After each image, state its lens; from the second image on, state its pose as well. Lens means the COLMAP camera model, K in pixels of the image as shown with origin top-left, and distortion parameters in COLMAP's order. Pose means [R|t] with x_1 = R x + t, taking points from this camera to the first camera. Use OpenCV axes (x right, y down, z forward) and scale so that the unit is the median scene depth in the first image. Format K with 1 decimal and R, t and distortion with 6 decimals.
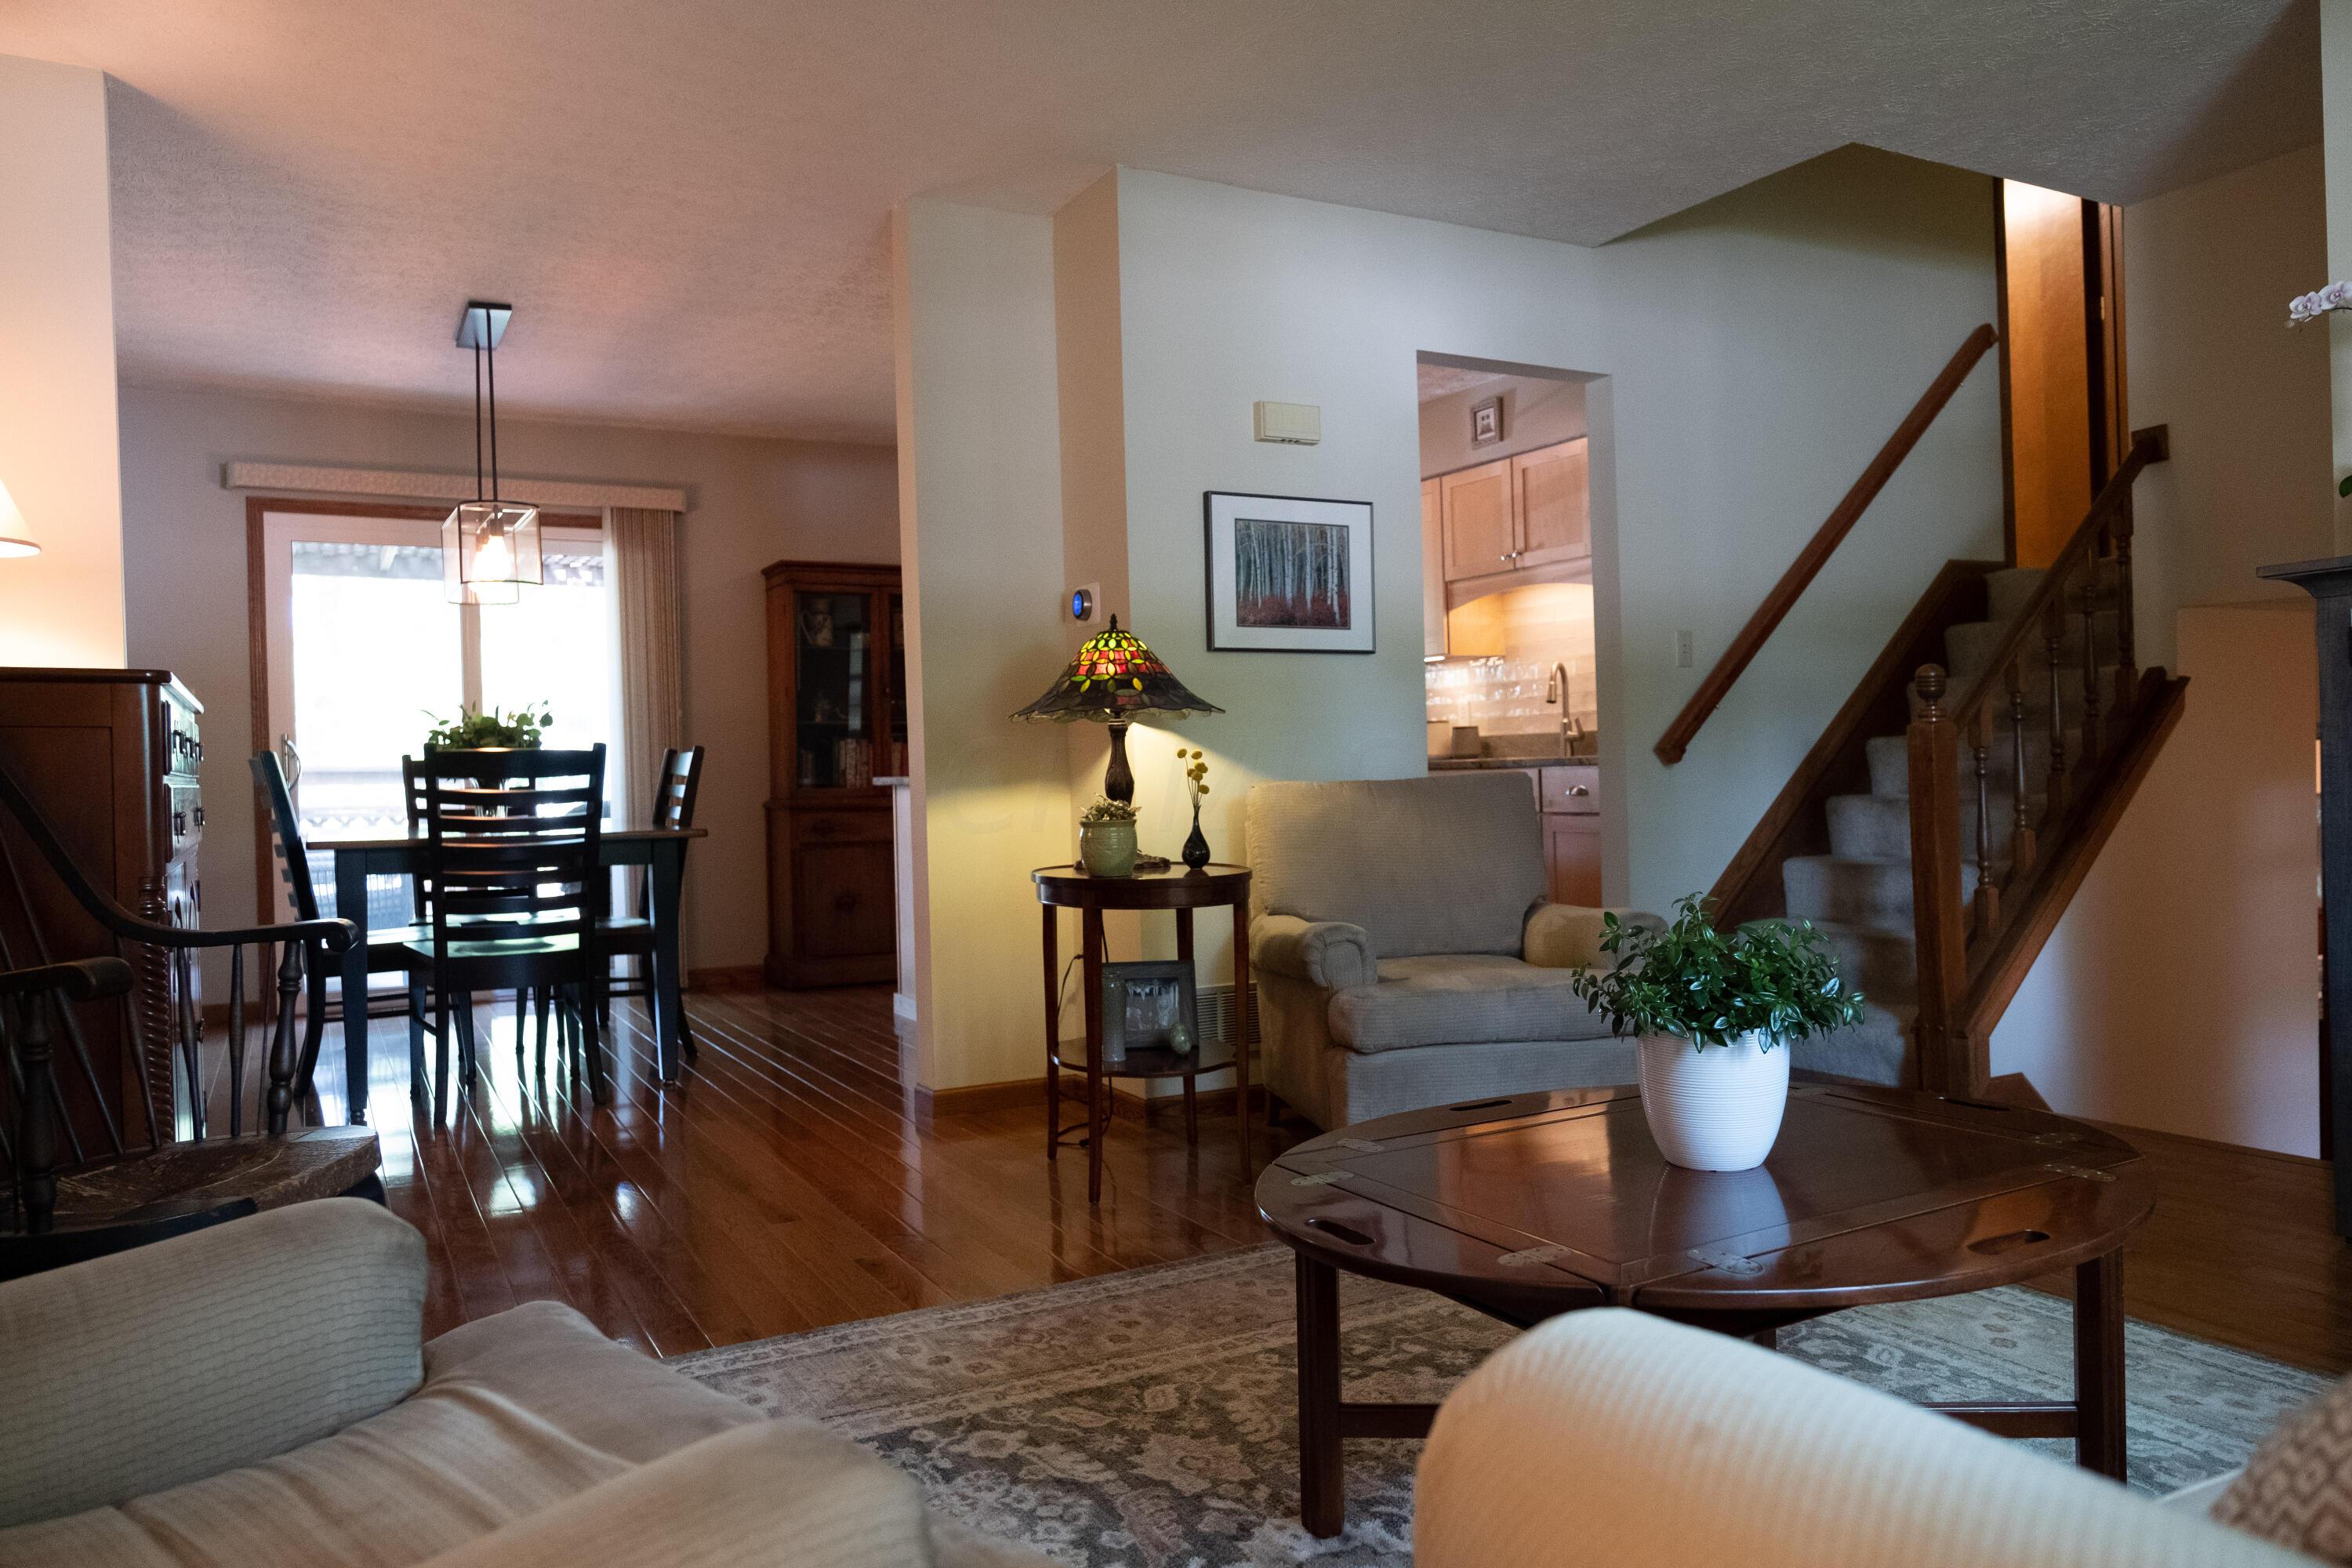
lens RADIAL K [[1629.0, 0, 1180.8], [0, 1629.0, 788.3], [0, 0, 1]] dist [-0.022616, 0.014863]
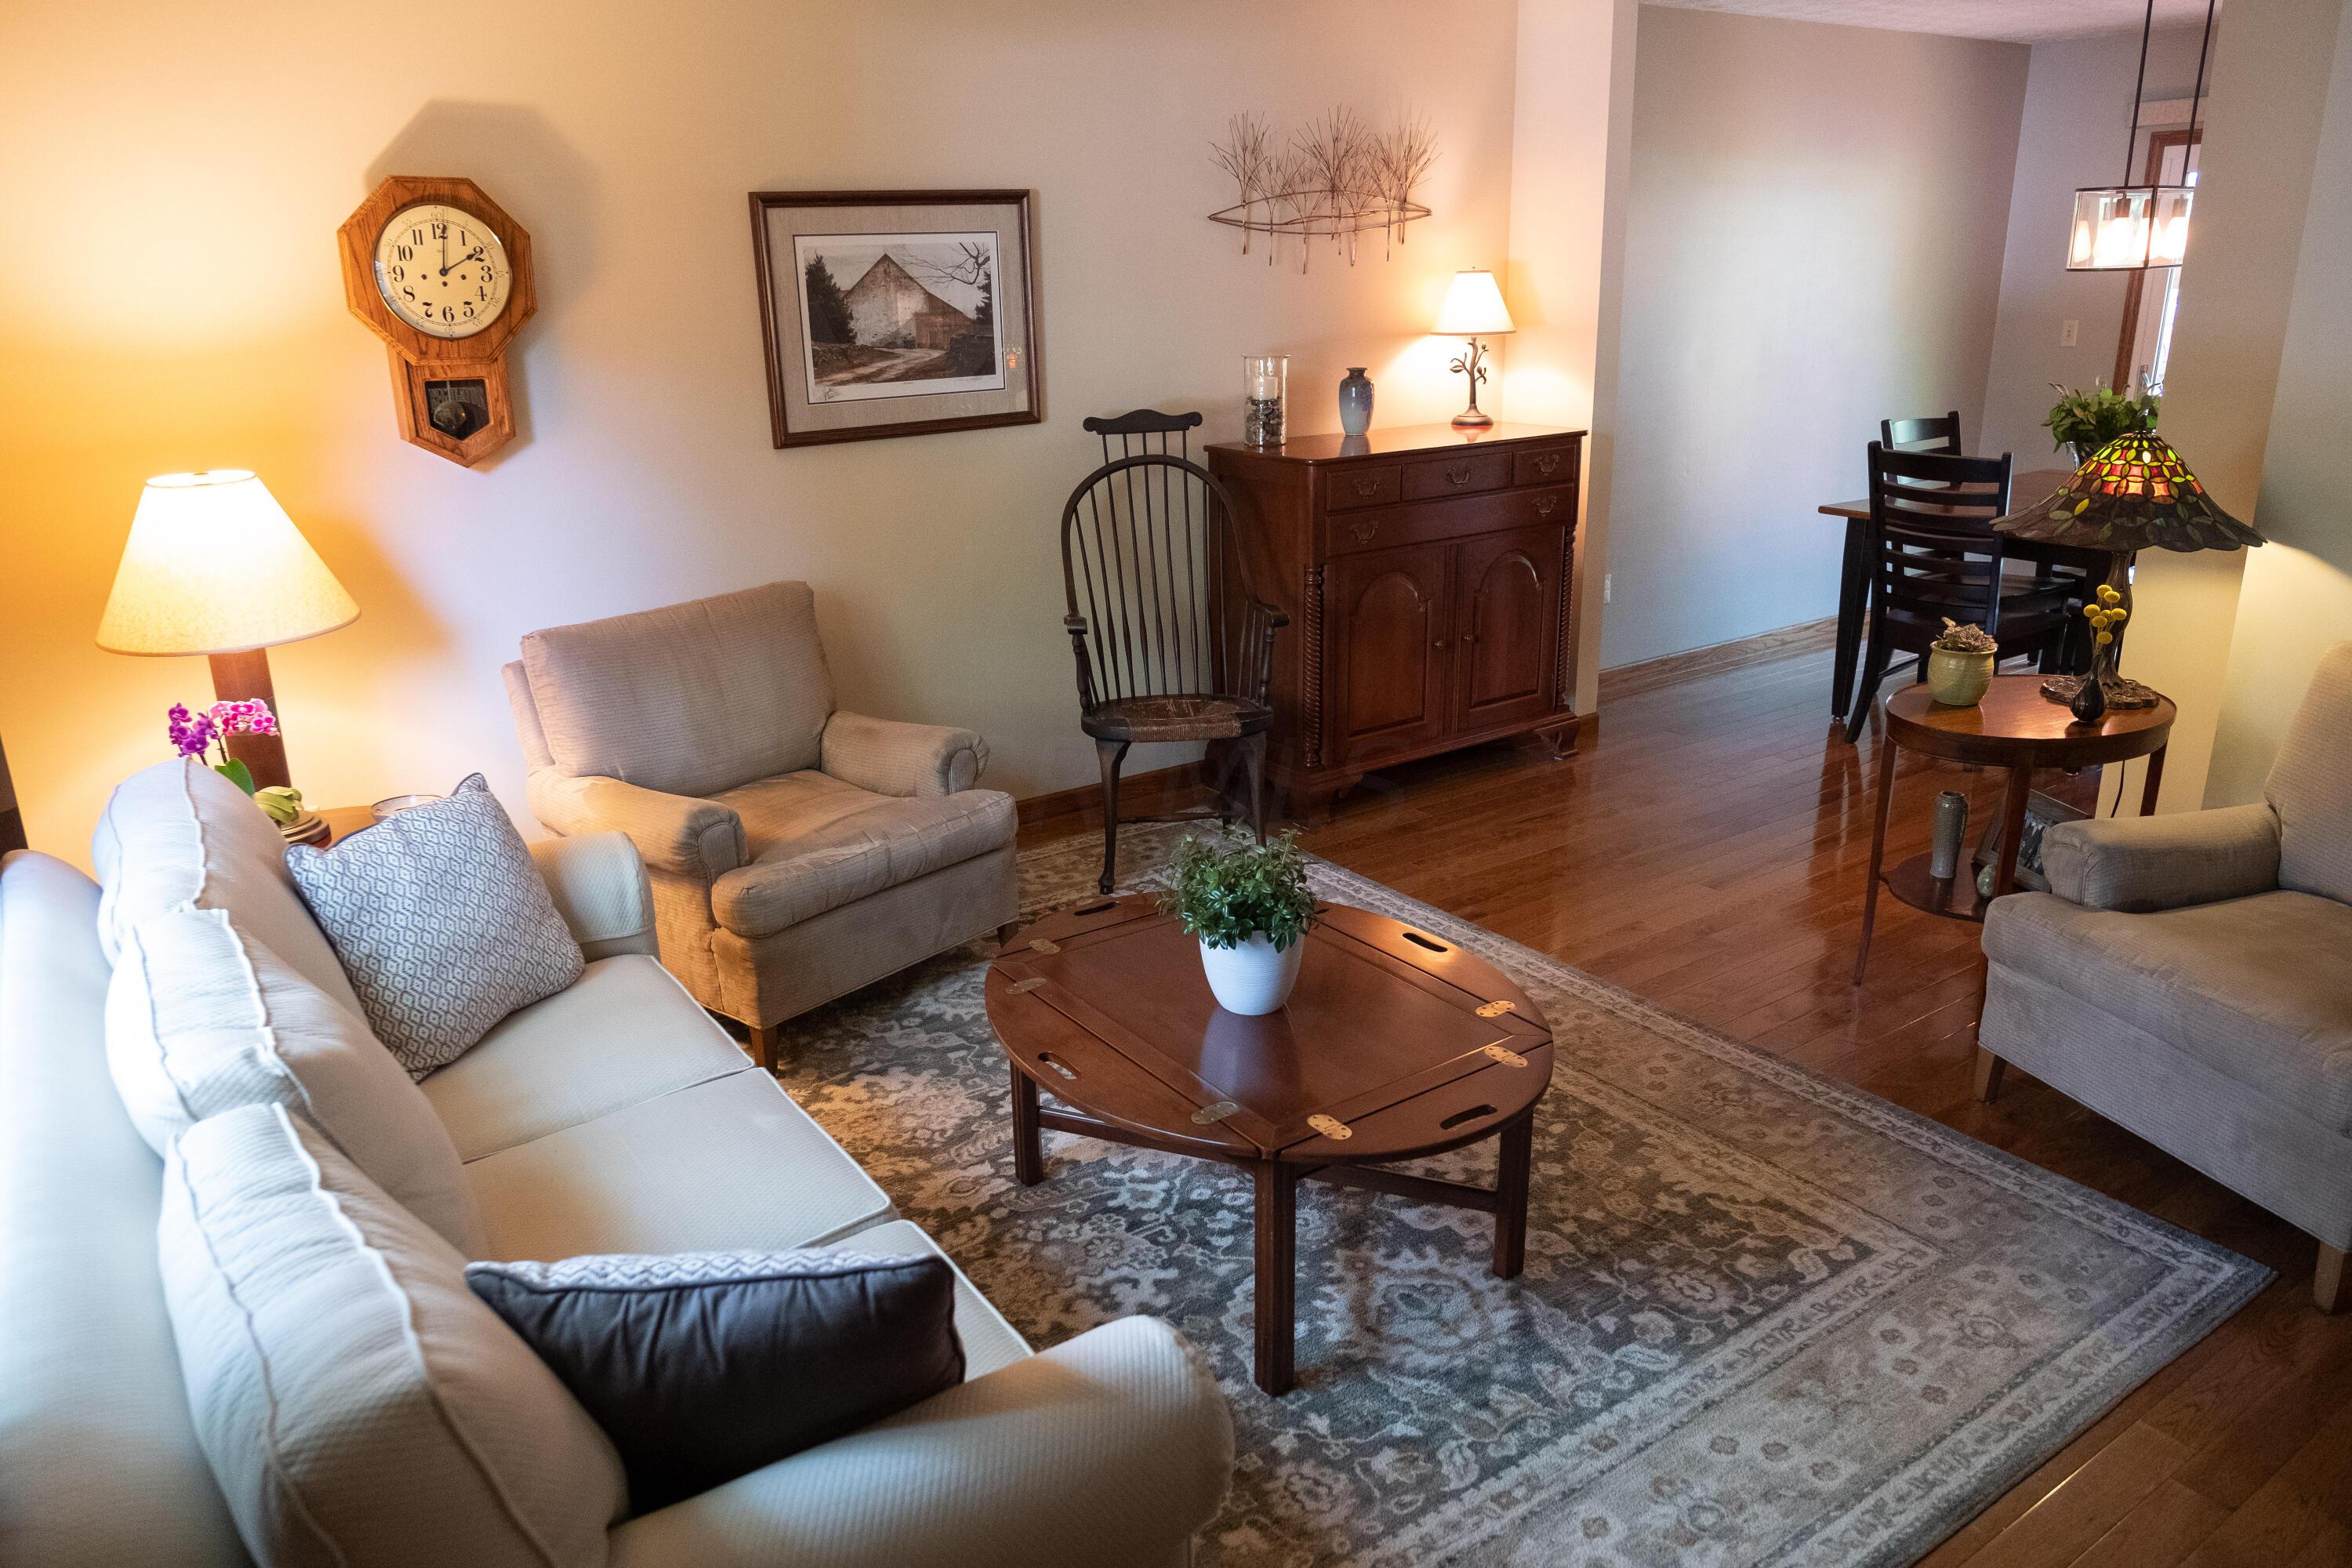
lens RADIAL K [[1629.0, 0, 1165.1], [0, 1629.0, 785.7], [0, 0, 1]] dist [-0.022616, 0.014863]
pose [[0.095660, 0.332080, -0.938388, 0.700573], [0.006039, 0.942500, 0.334151, -0.190846], [0.995396, -0.037632, 0.088154, 0.344081]]
